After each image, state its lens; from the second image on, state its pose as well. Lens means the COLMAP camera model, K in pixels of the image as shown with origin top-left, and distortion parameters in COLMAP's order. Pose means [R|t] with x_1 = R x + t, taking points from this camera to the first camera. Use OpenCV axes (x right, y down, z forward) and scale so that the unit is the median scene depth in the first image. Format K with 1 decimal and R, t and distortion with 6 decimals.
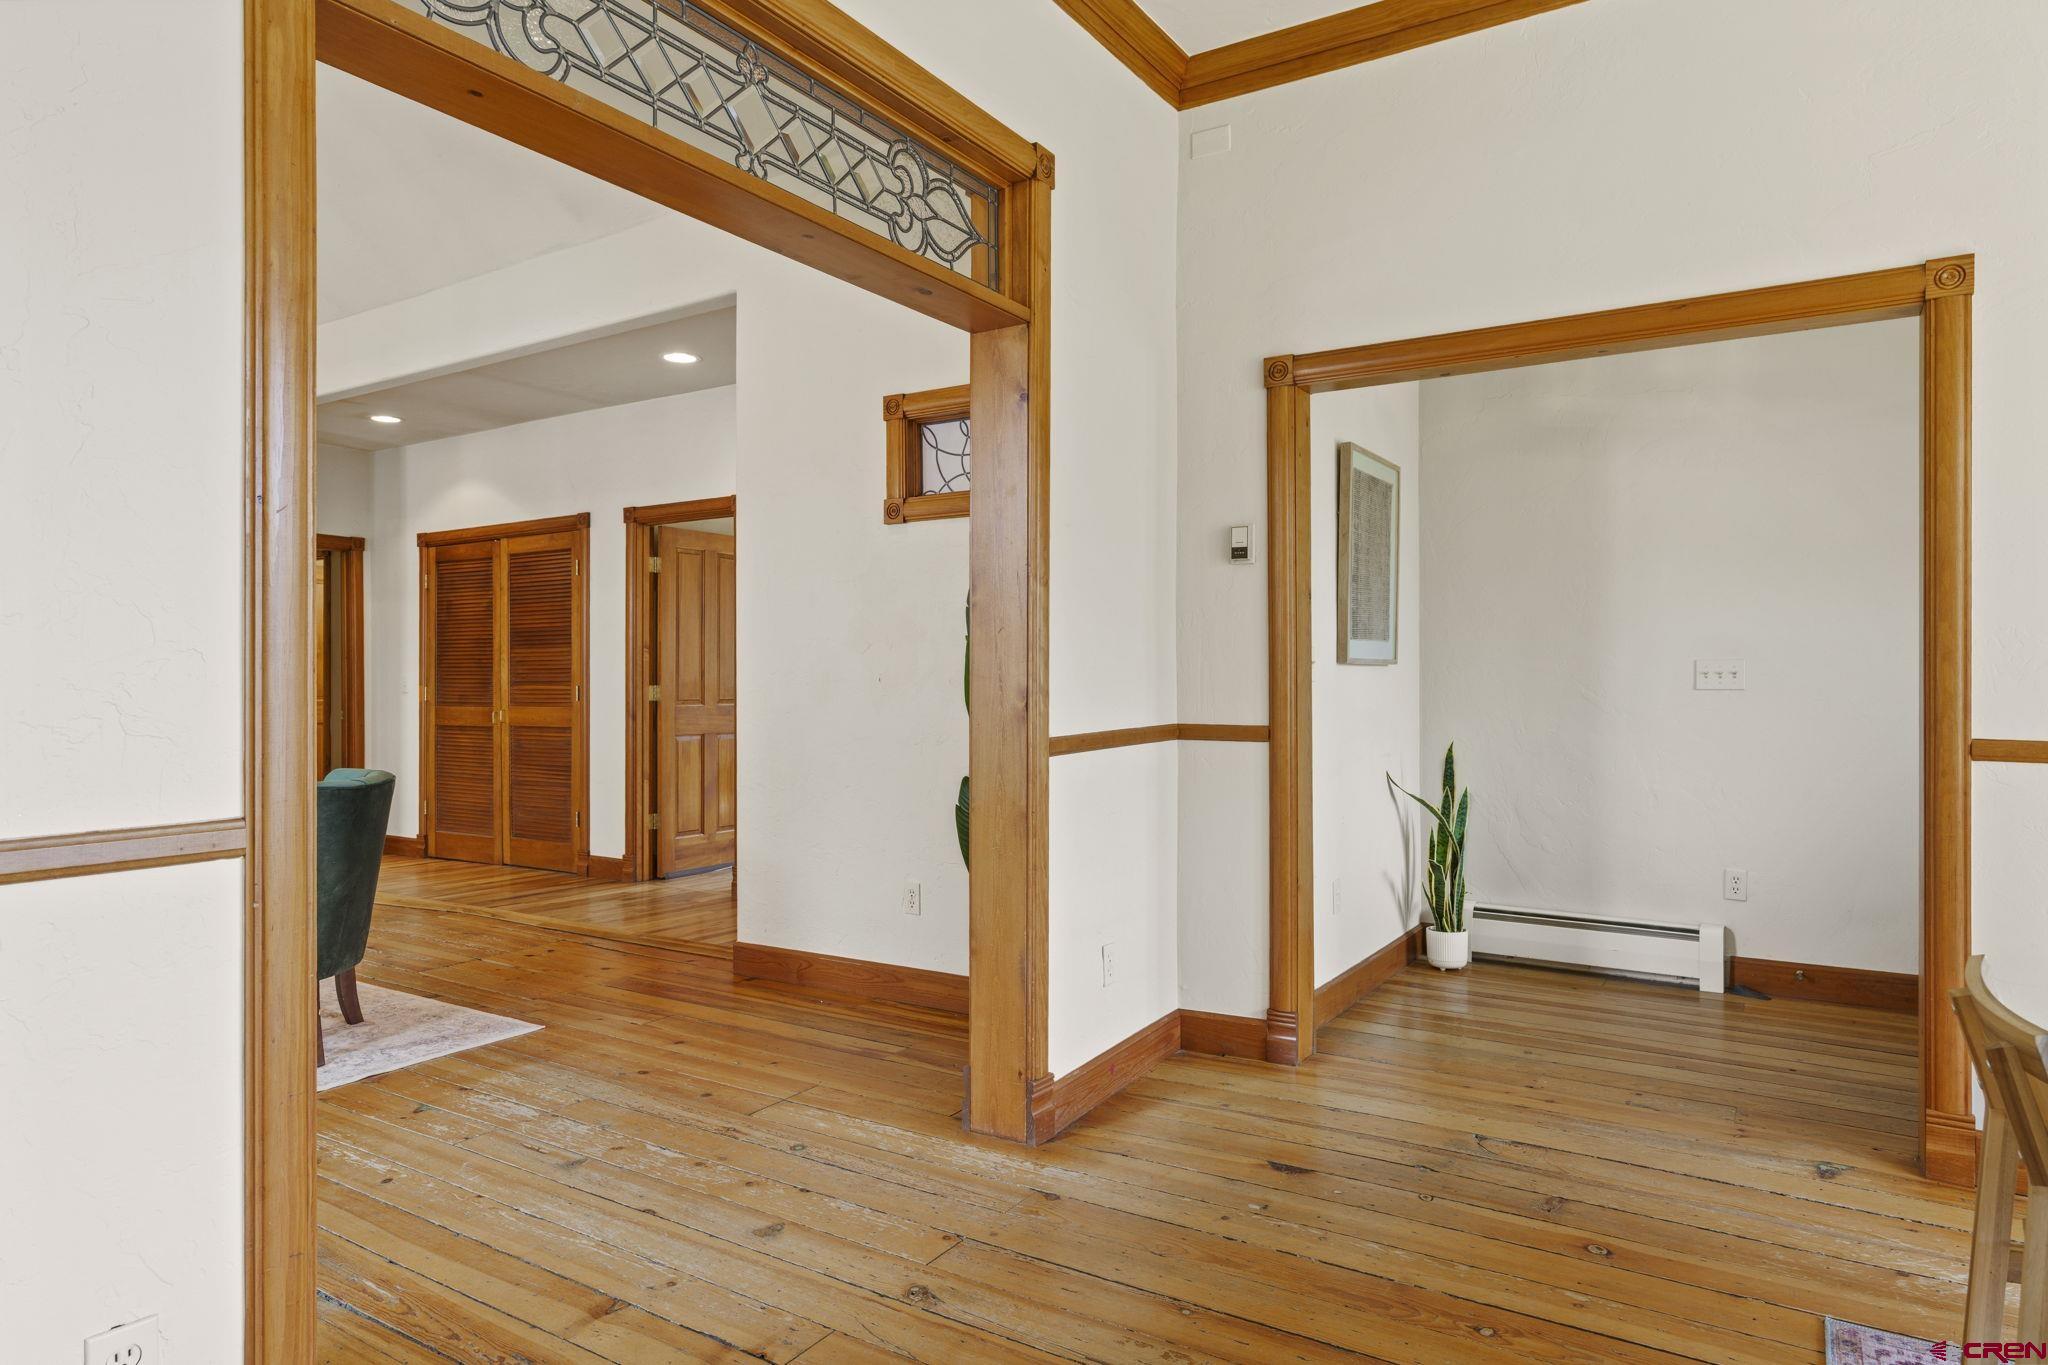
lens RADIAL K [[1184.4, 0, 1026.5], [0, 1184.4, 670.1], [0, 0, 1]] dist [0.001463, 0.000139]
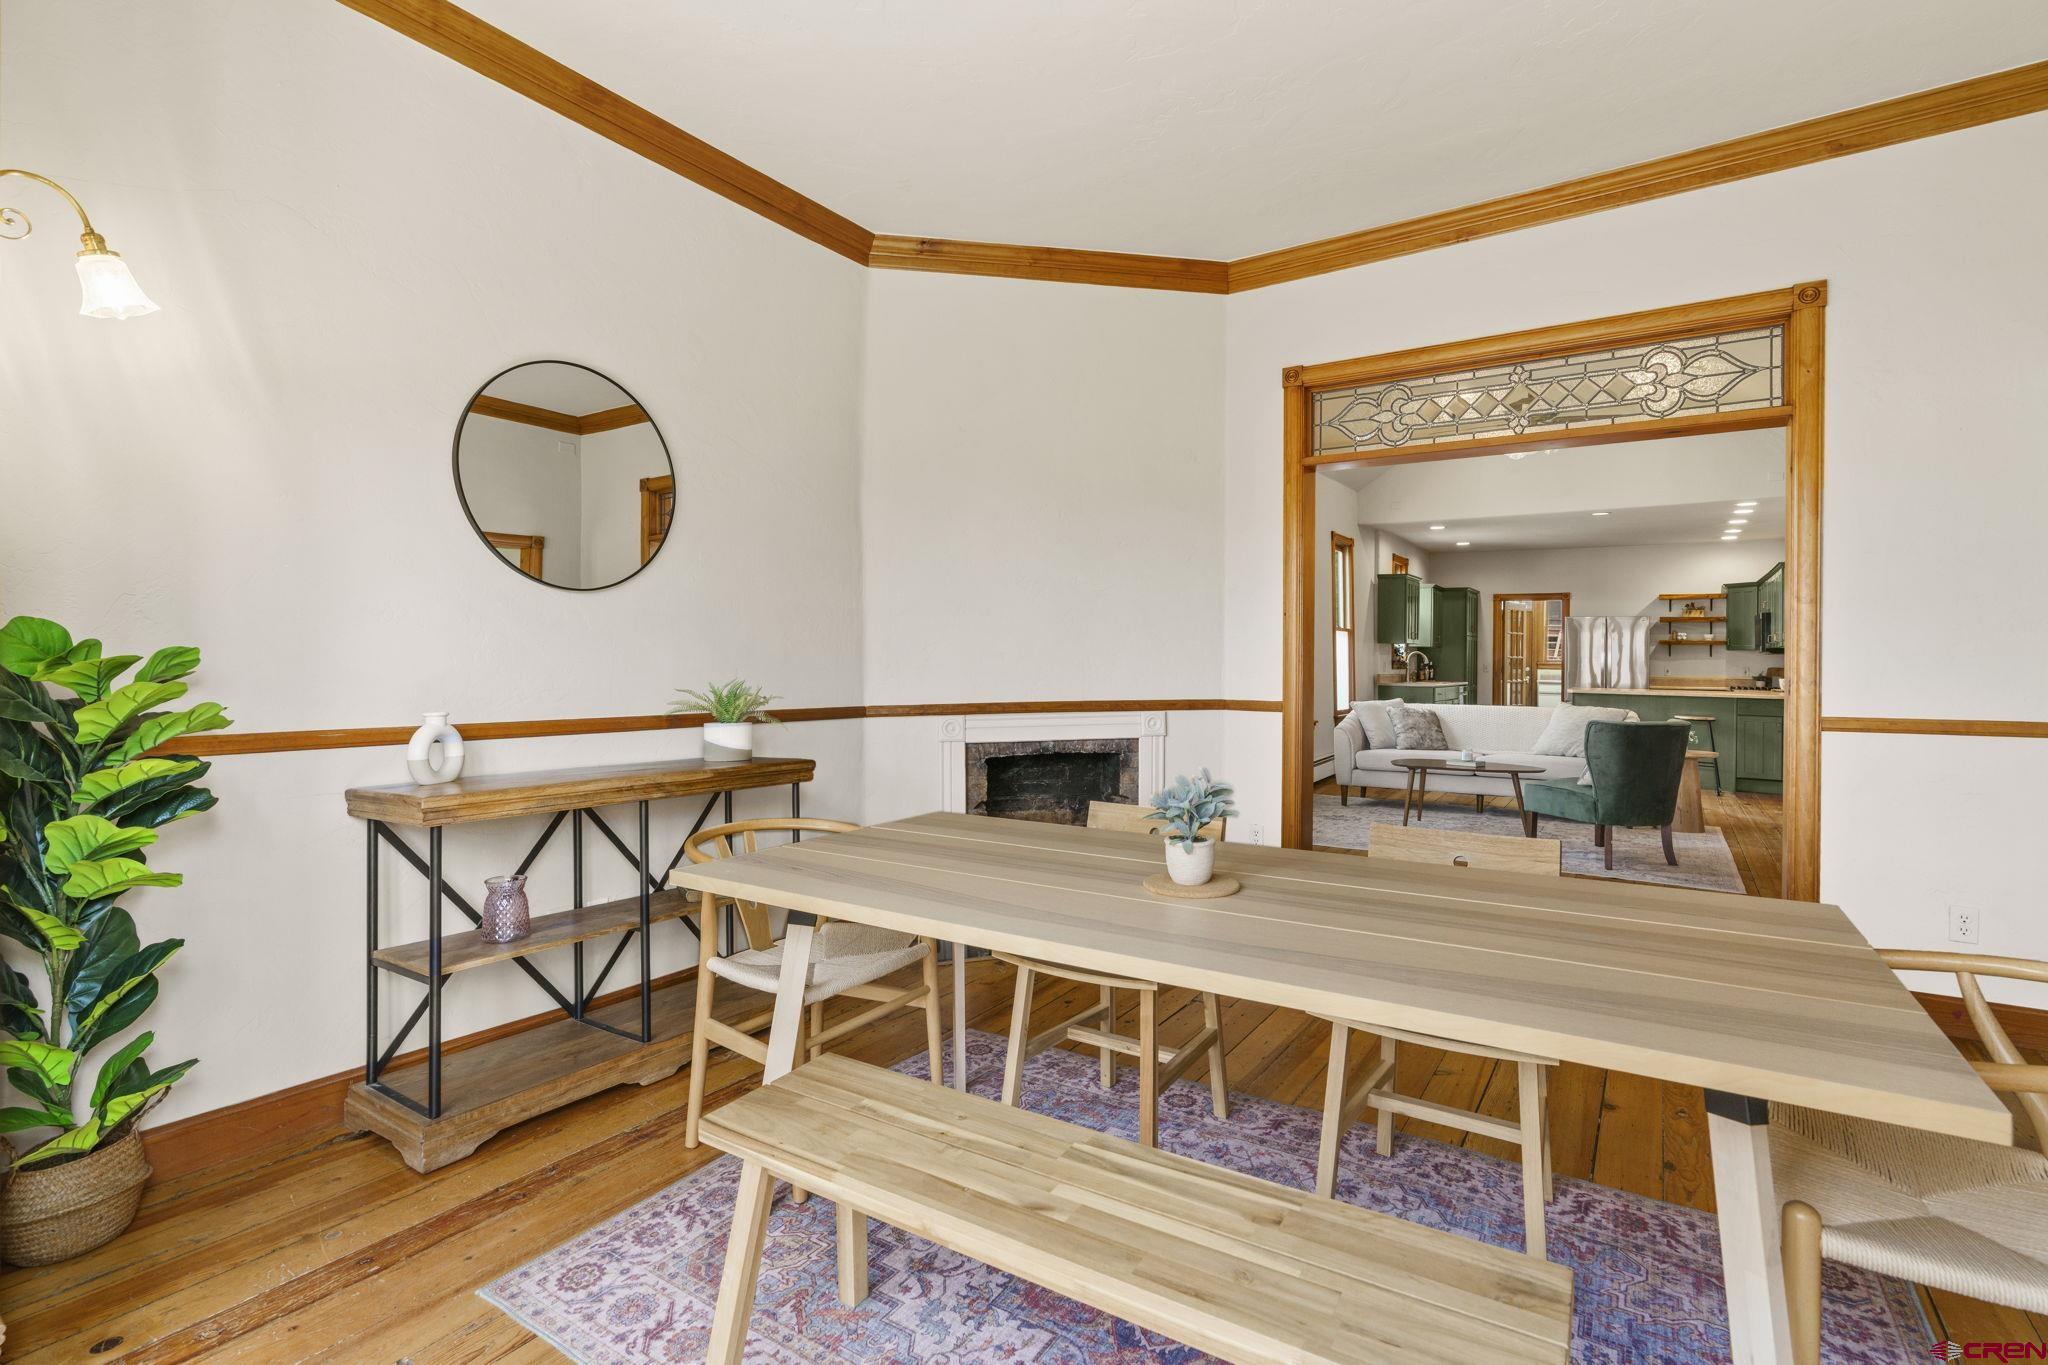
lens RADIAL K [[938.9, 0, 1037.6], [0, 938.9, 668.0], [0, 0, 1]] dist [-0.008303, 0.002251]
pose [[-0.011399, 0.005099, -0.999922, 1.229130], [-0.012737, 0.999905, 0.005245, 0.008451], [0.999854, 0.012796, -0.011333, 0.149705]]
